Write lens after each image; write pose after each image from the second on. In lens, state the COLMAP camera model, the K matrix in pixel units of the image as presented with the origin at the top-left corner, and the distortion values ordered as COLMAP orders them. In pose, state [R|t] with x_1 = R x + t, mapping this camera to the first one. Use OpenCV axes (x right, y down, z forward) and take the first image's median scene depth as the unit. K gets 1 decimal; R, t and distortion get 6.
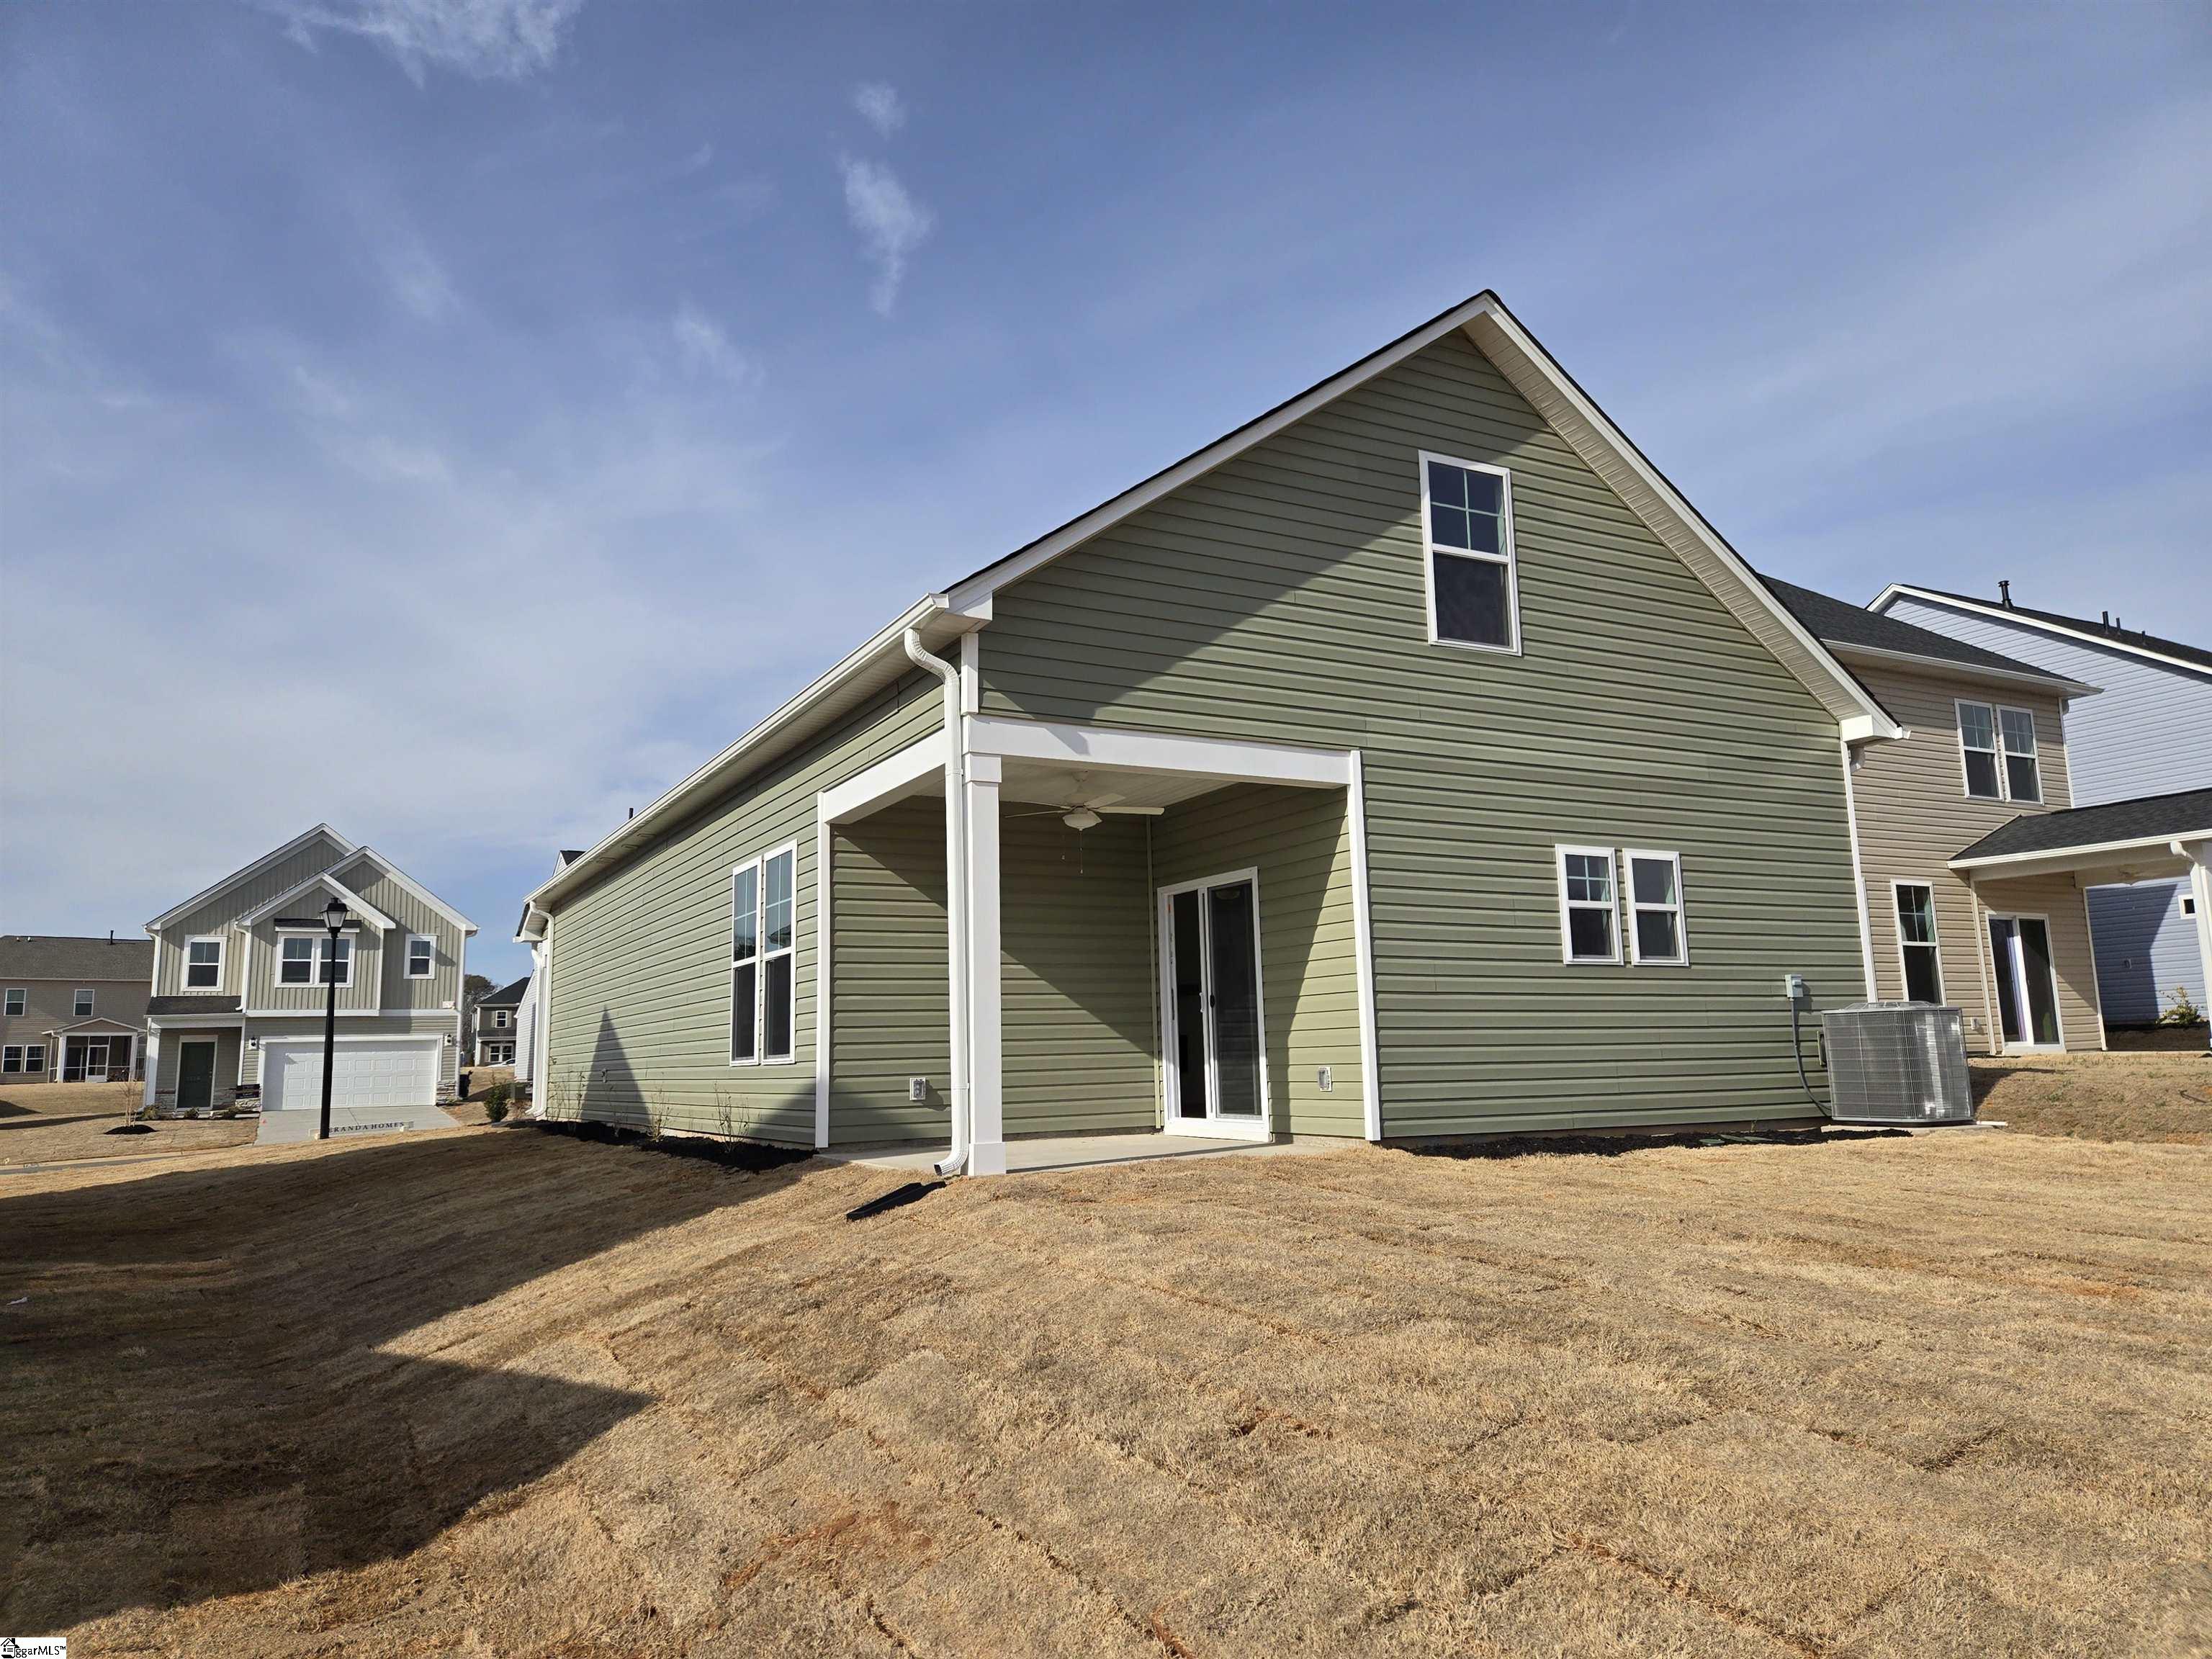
lens RADIAL K [[1484.9, 0, 1095.0], [0, 1484.9, 839.6], [0, 0, 1]] dist [0.117255, -0.111718]
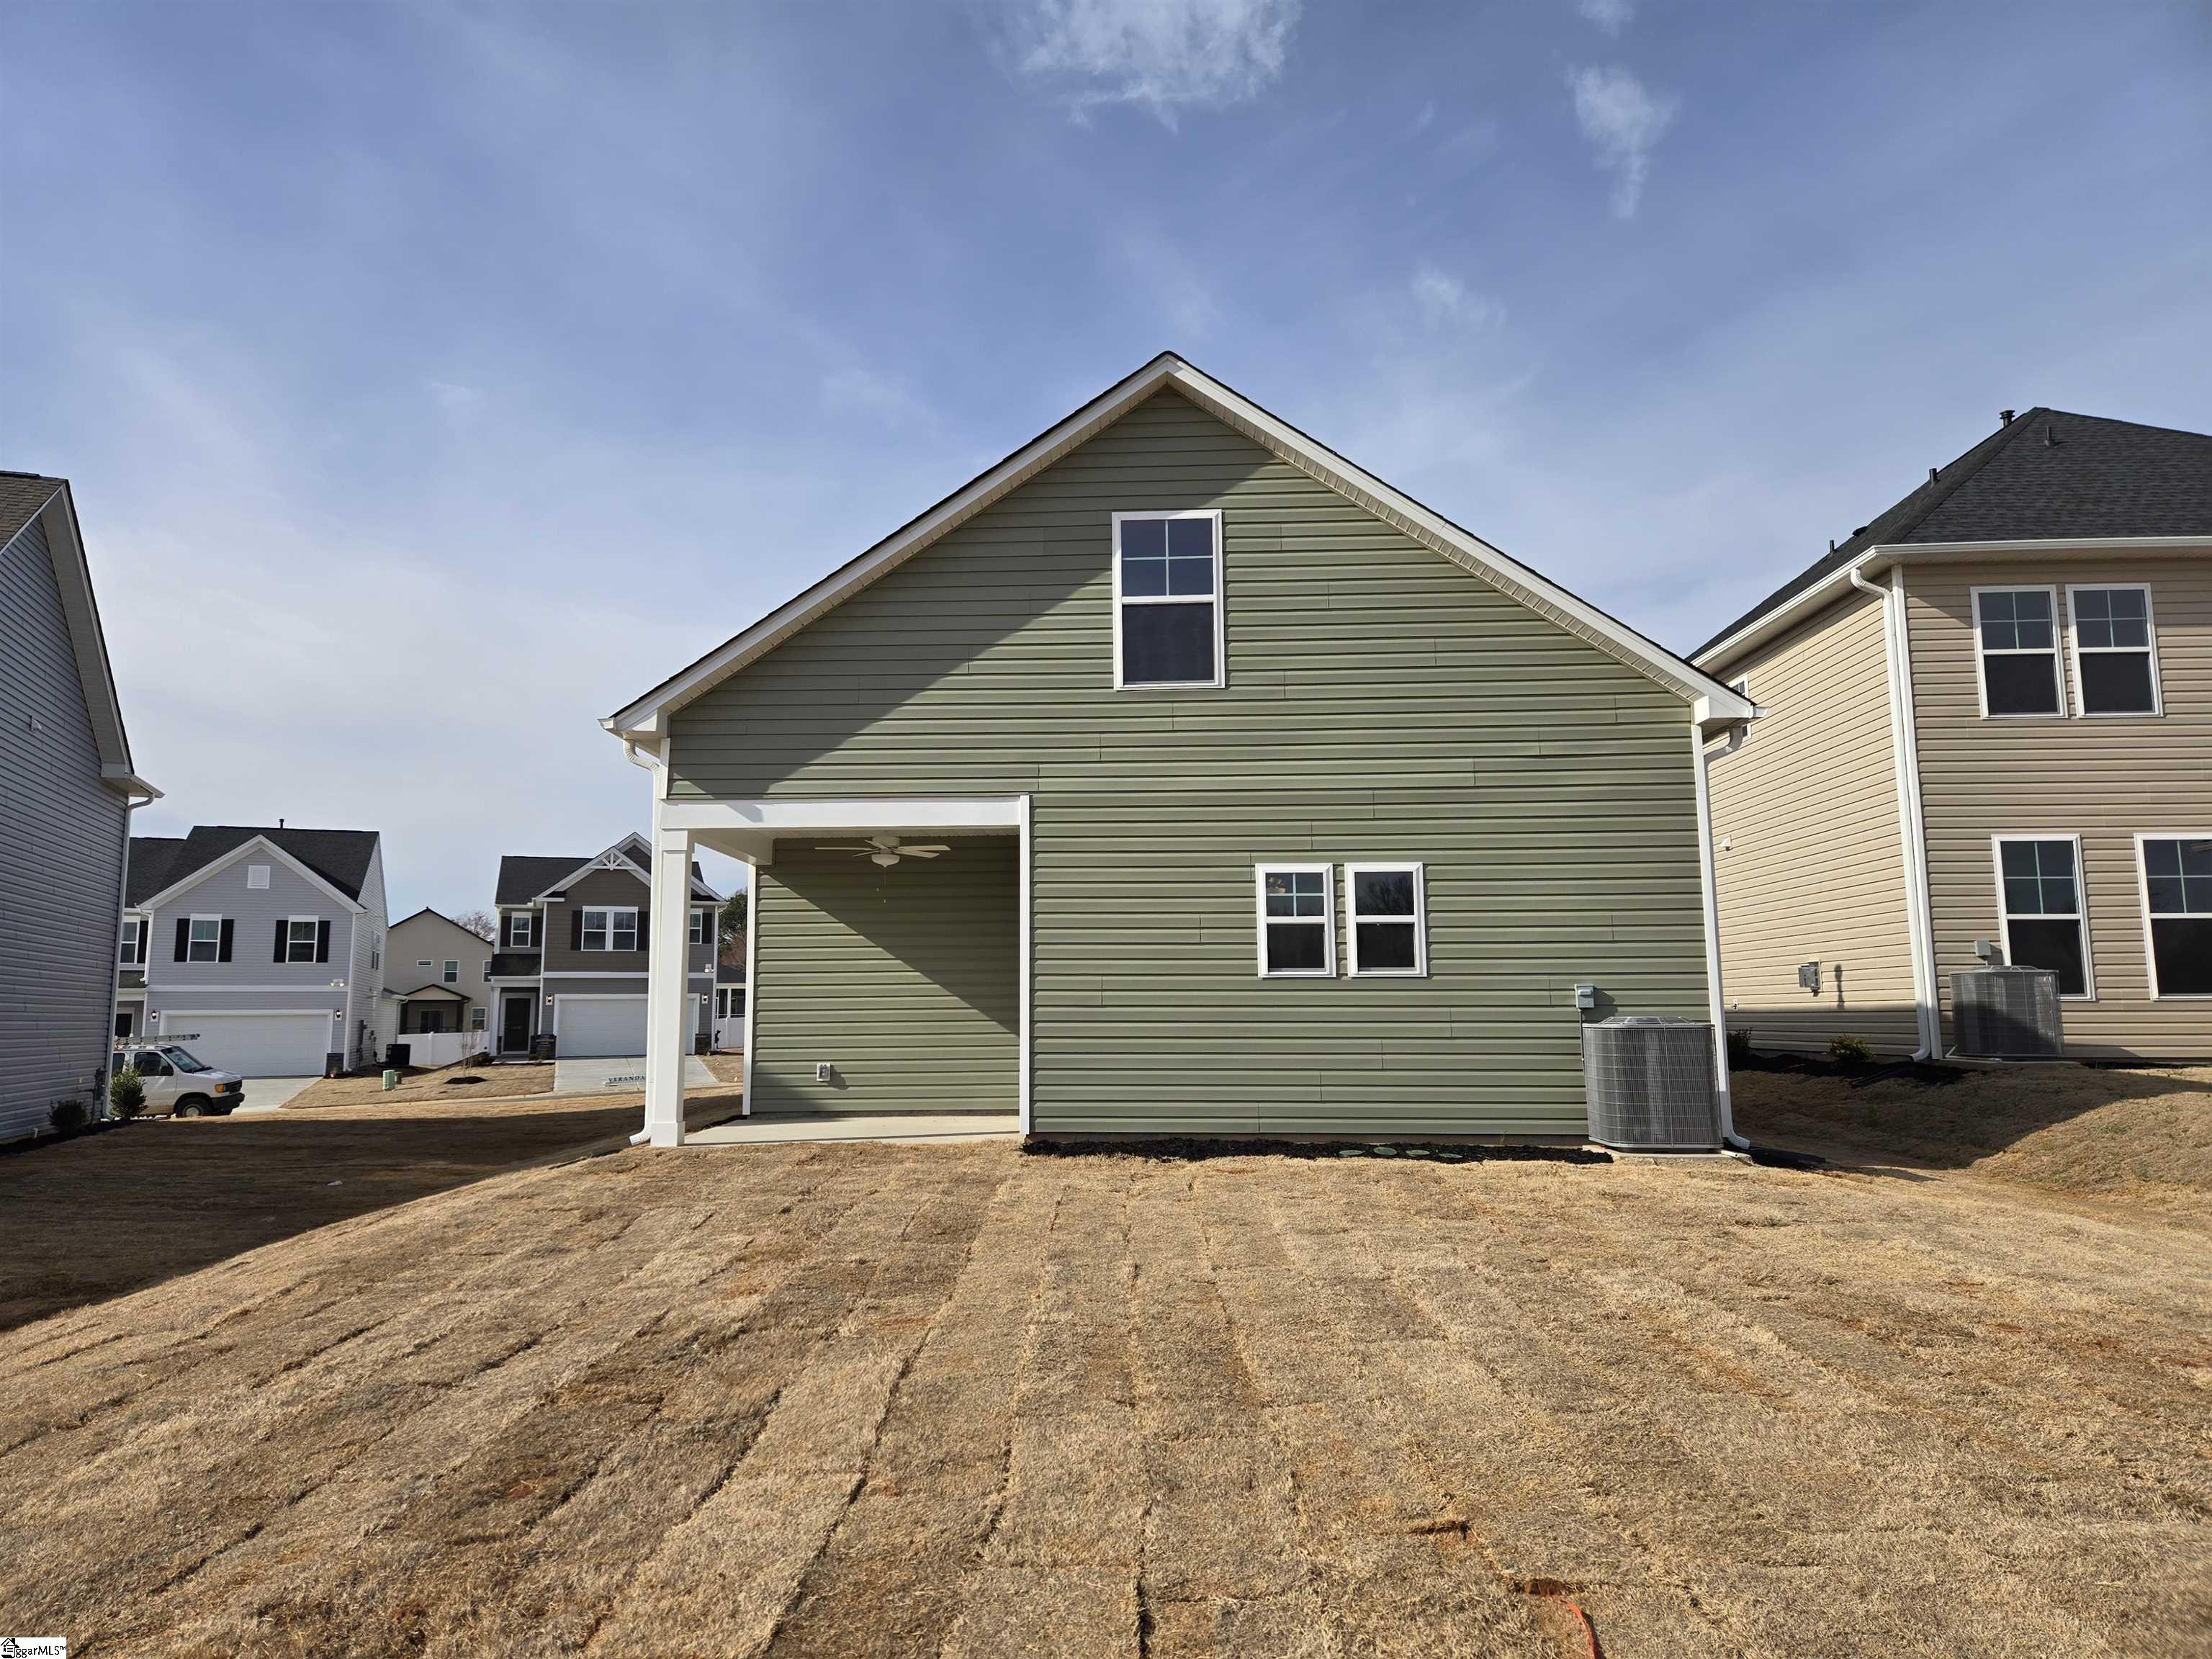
lens RADIAL K [[1477.9, 0, 1106.0], [0, 1477.9, 829.5], [0, 0, 1]] dist [0.145692, -0.248672]
pose [[0.851463, -0.043644, -0.522595, 0.751525], [0.062031, 0.997917, 0.017728, -0.045488], [0.520732, -0.047512, 0.852397, 0.055159]]
